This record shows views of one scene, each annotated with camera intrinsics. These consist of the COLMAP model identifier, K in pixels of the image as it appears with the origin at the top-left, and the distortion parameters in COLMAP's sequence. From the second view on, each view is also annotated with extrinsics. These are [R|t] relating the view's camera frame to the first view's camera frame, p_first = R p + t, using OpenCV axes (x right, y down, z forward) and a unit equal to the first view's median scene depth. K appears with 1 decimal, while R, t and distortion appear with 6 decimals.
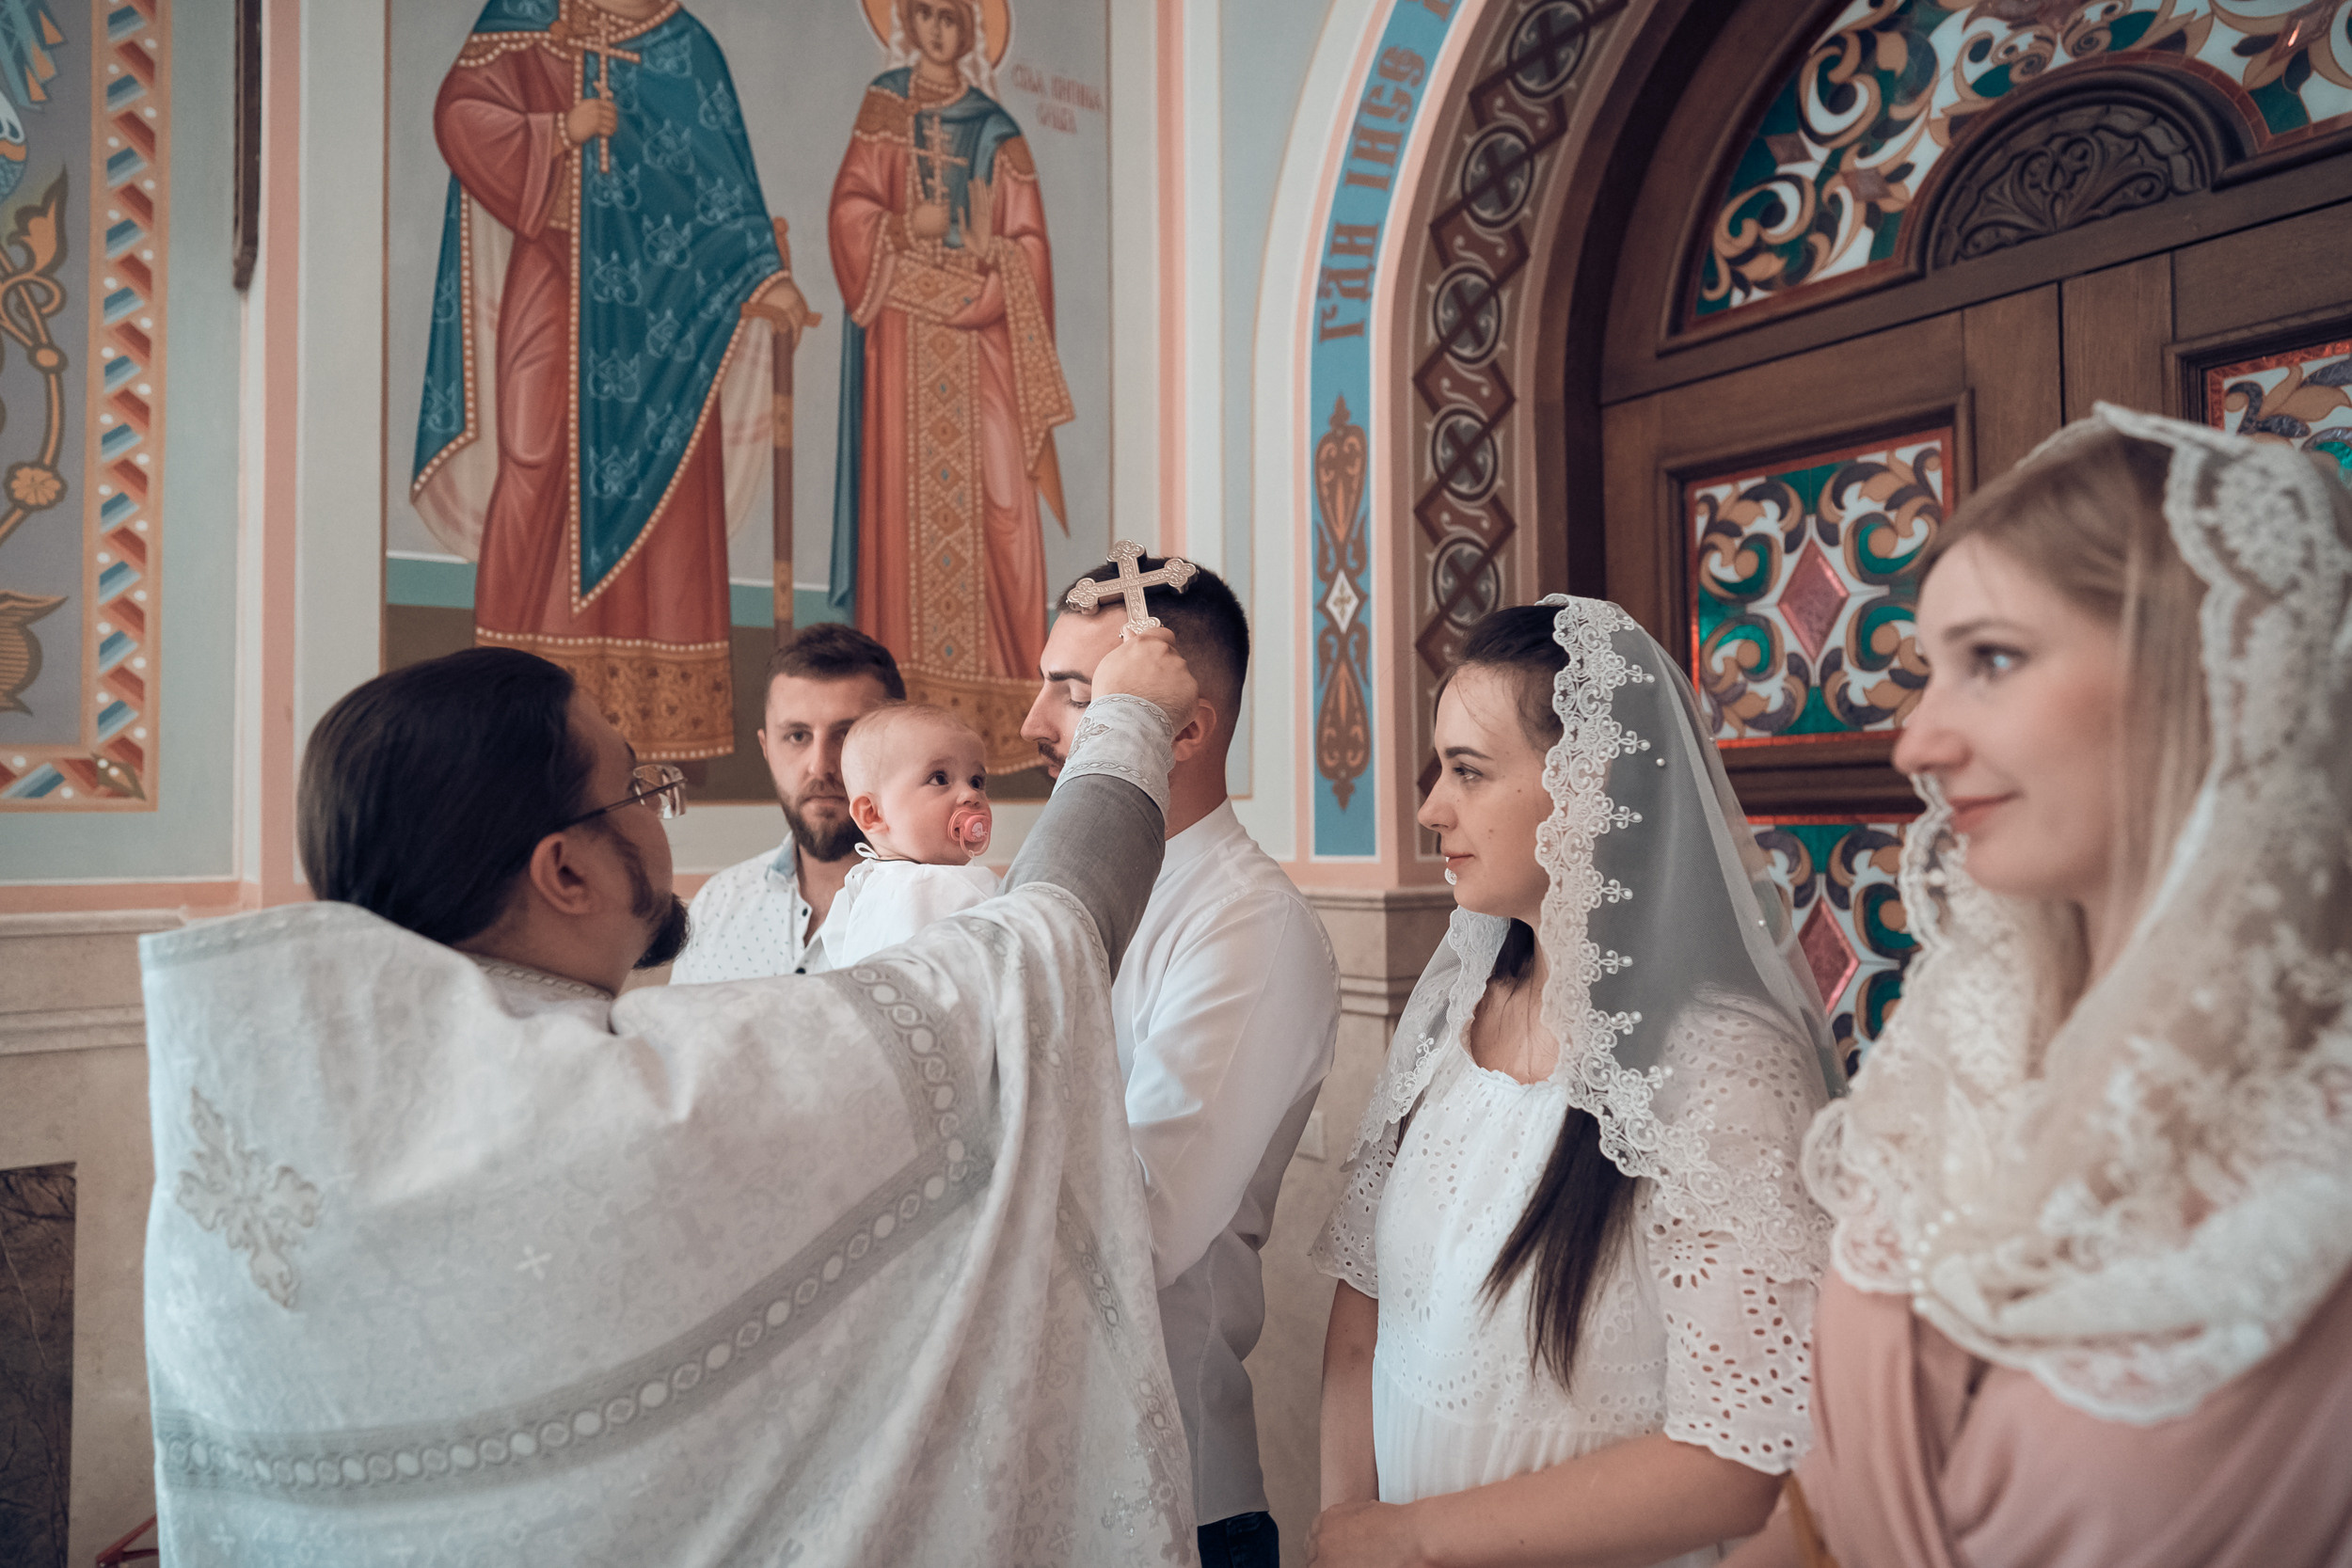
lens RADIAL K [[1506.5, 0, 1161.0], [0, 1506.5, 805.3], [0, 0, 1]] dist [-0.060190, 0.033499]
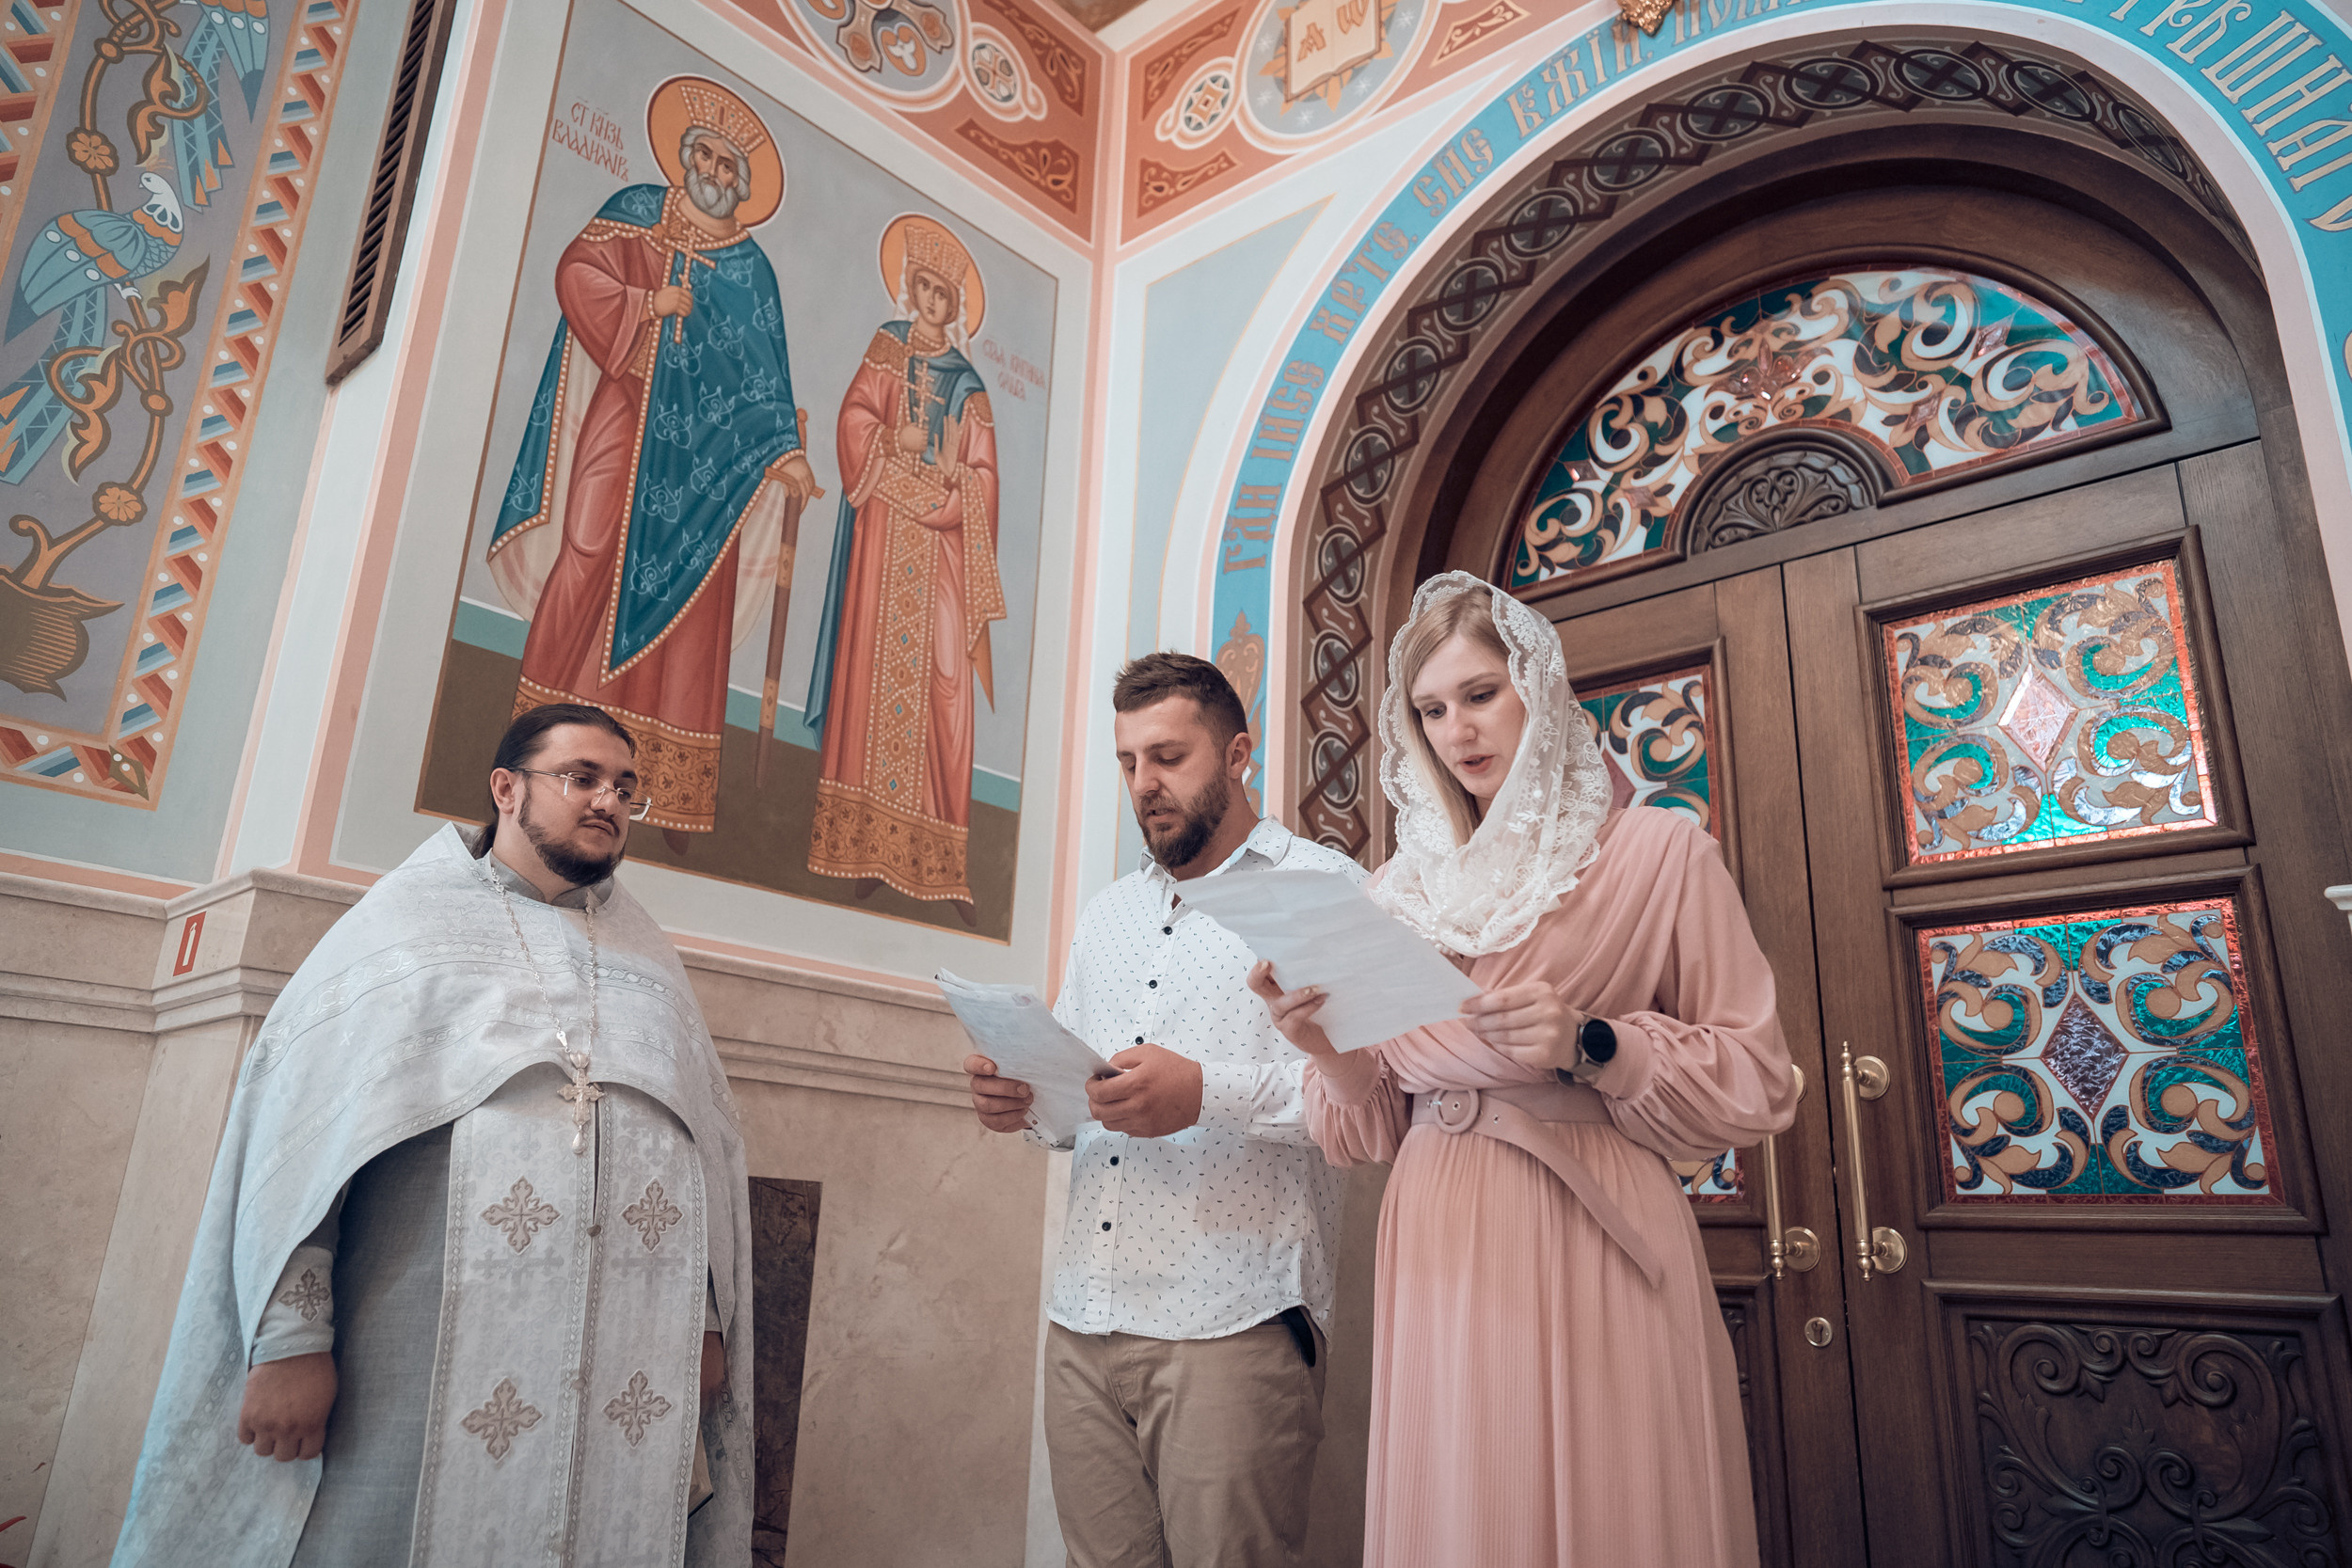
lens RADIAL K [[1541.8, 0, 1176.0], [0, 1541.8, 784.0], [0, 0, 1]] dist [-0.040307, -0.002057]
pose [[0.975343, 0.103266, 0.195044, -0.178517], [-0.045614, 0.959017, -0.279654, 0.236493], [-0.215929, 0.263862, 0.940081, -0.154630]]
